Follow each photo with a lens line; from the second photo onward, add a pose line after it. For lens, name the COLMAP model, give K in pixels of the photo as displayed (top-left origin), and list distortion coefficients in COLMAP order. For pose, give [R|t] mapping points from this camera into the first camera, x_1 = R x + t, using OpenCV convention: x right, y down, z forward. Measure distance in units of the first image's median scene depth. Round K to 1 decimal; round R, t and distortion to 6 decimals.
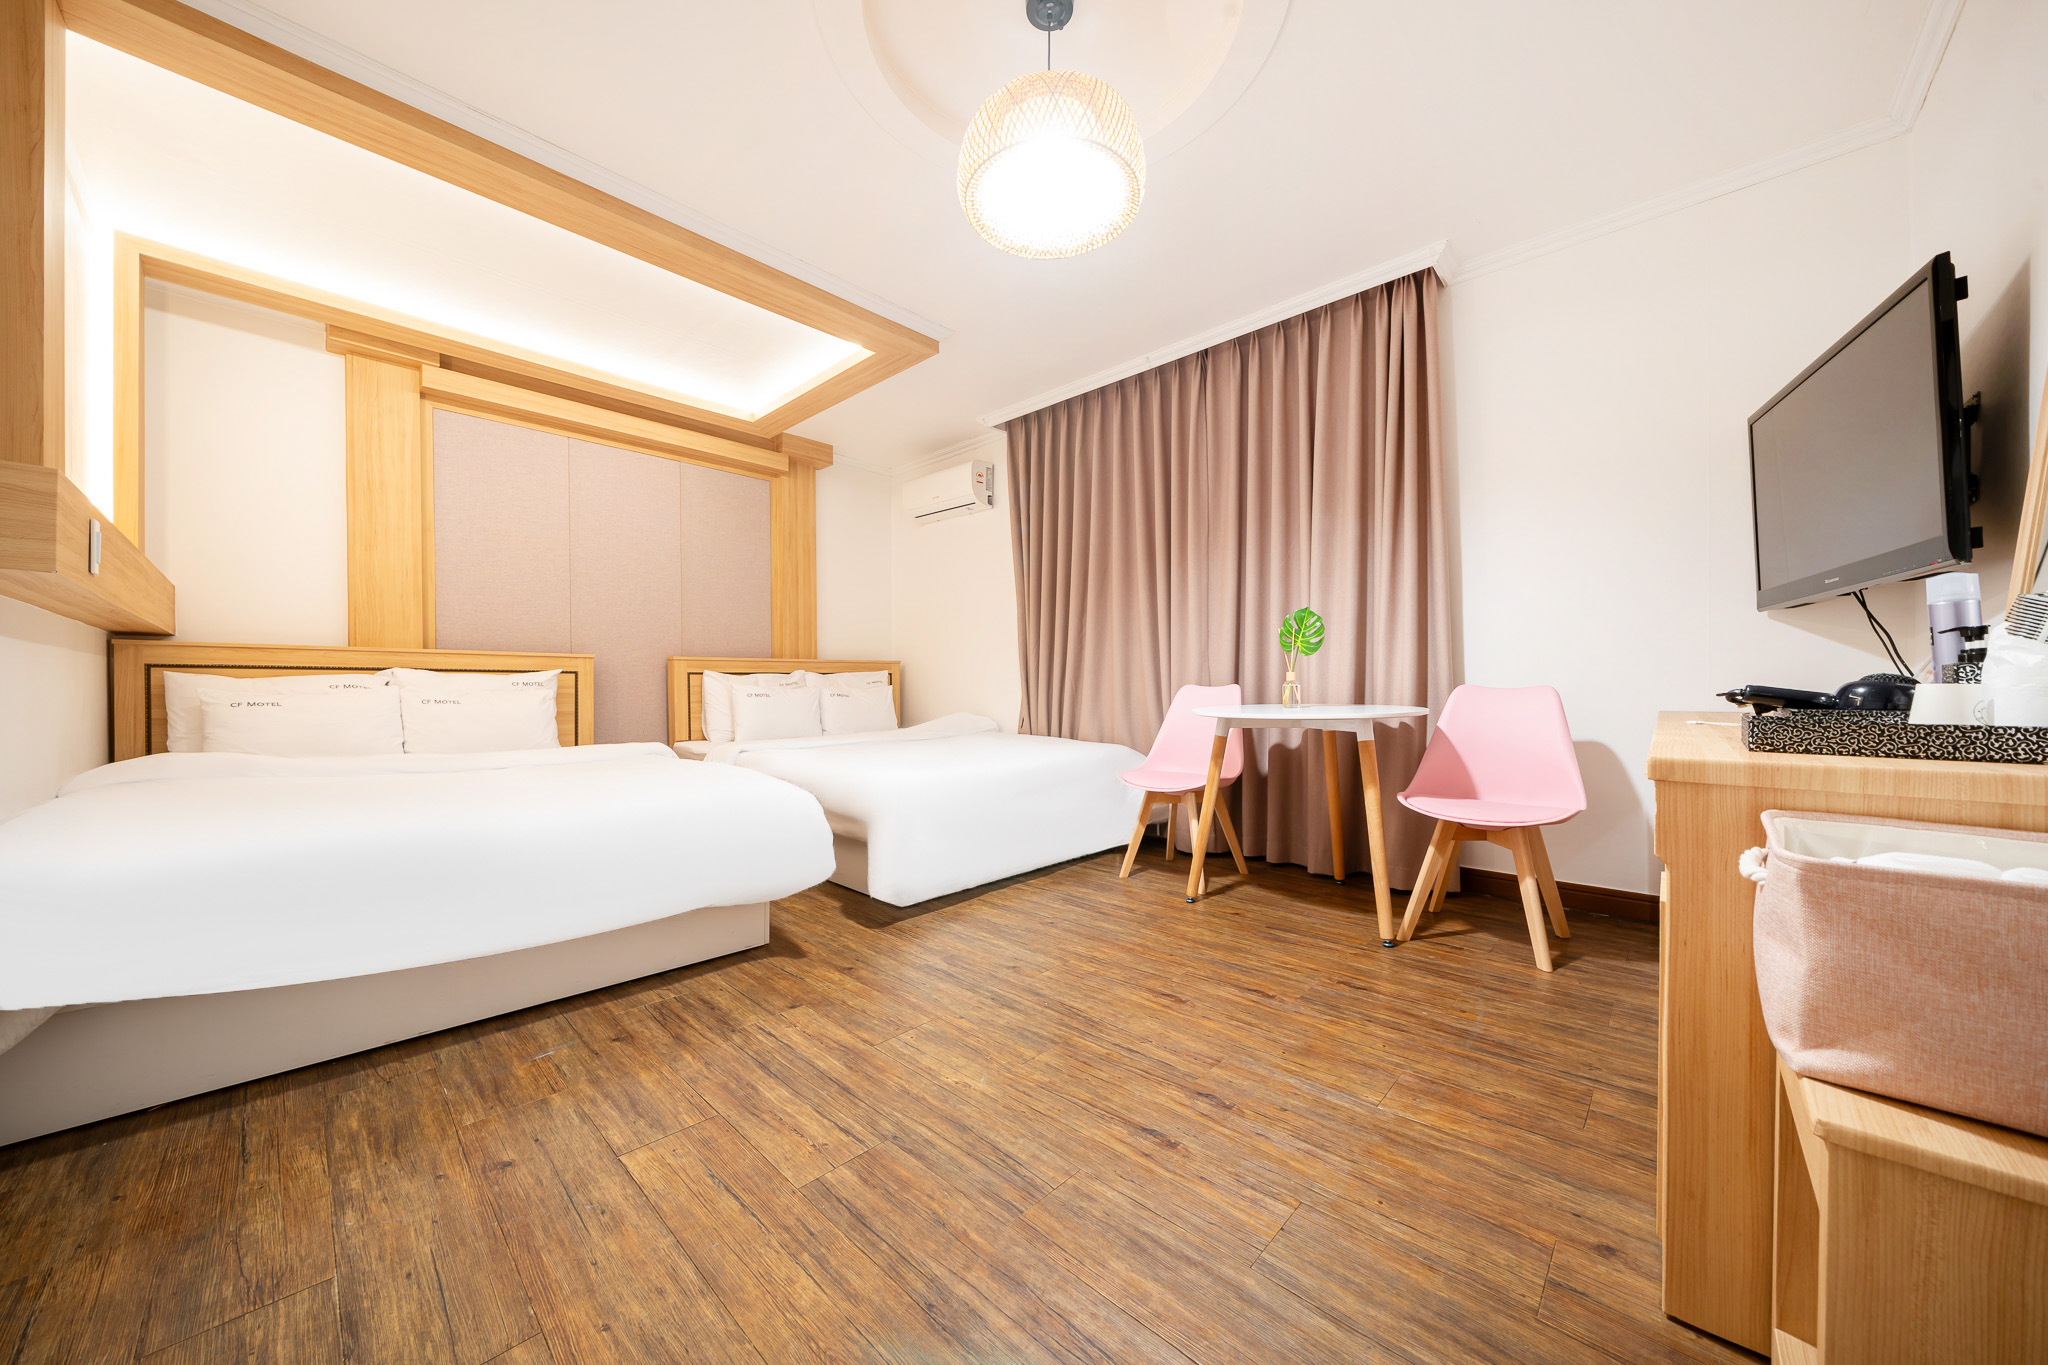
lens RADIAL K [[717.6, 0, 1023.5], [0, 717.6, 689.8], [0, 0, 1]] dist [-0.002294, -0.000090]
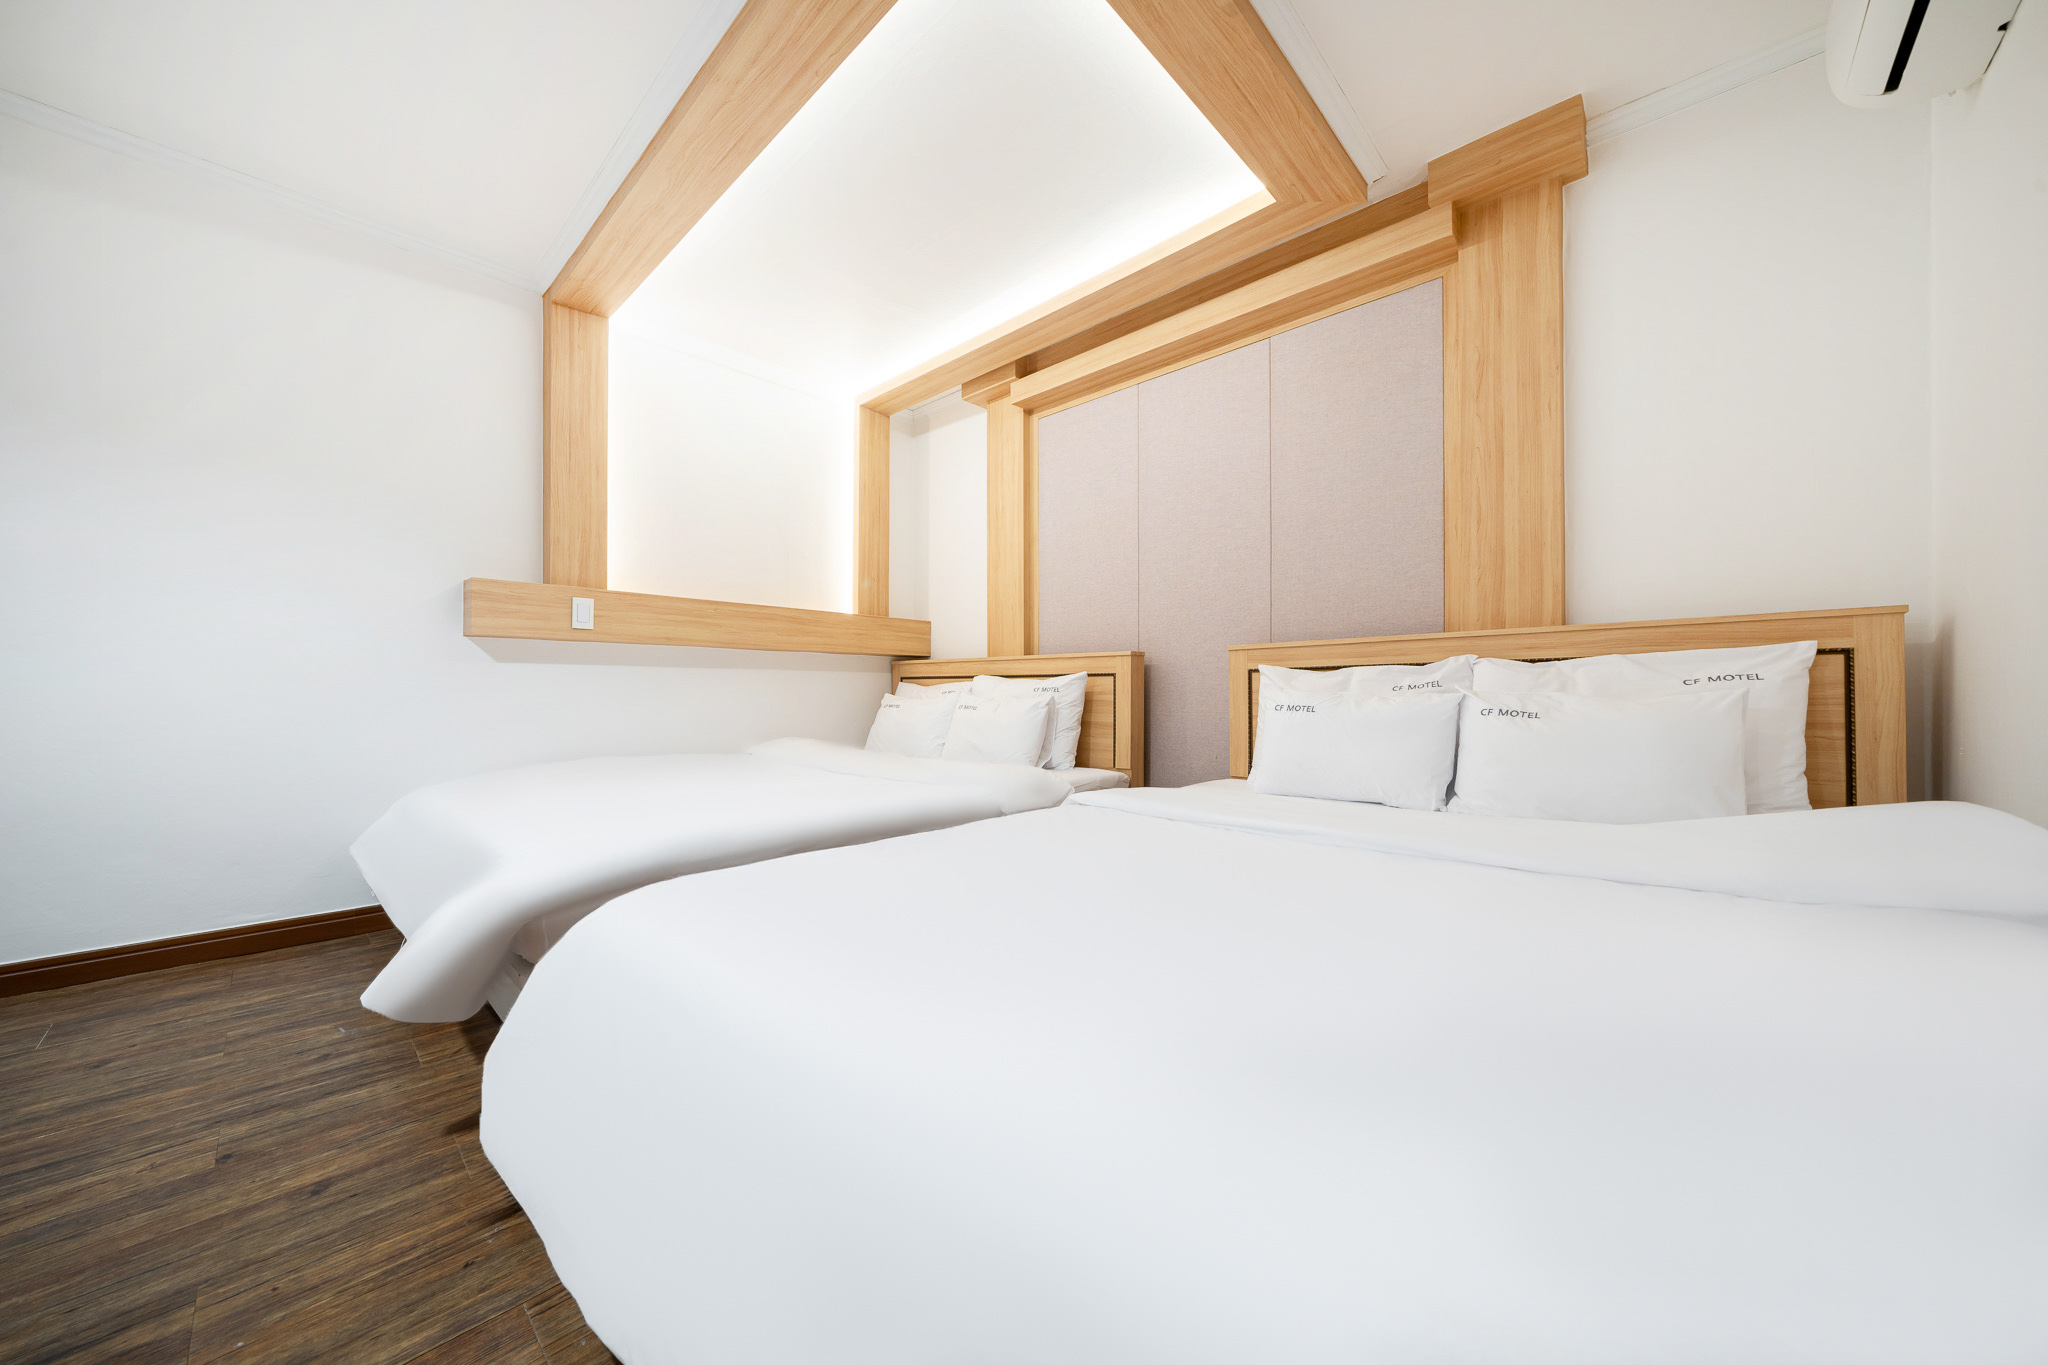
lens RADIAL K [[717.6, 0, 1023.5], [0, 717.6, 689.8], [0, 0, 1]] dist [-0.002294, -0.000090]
pose [[-0.011335, -0.004451, -0.999926, 0.313889], [-0.001921, 0.999988, -0.004430, -0.005776], [0.999934, 0.001871, -0.011343, 1.546727]]
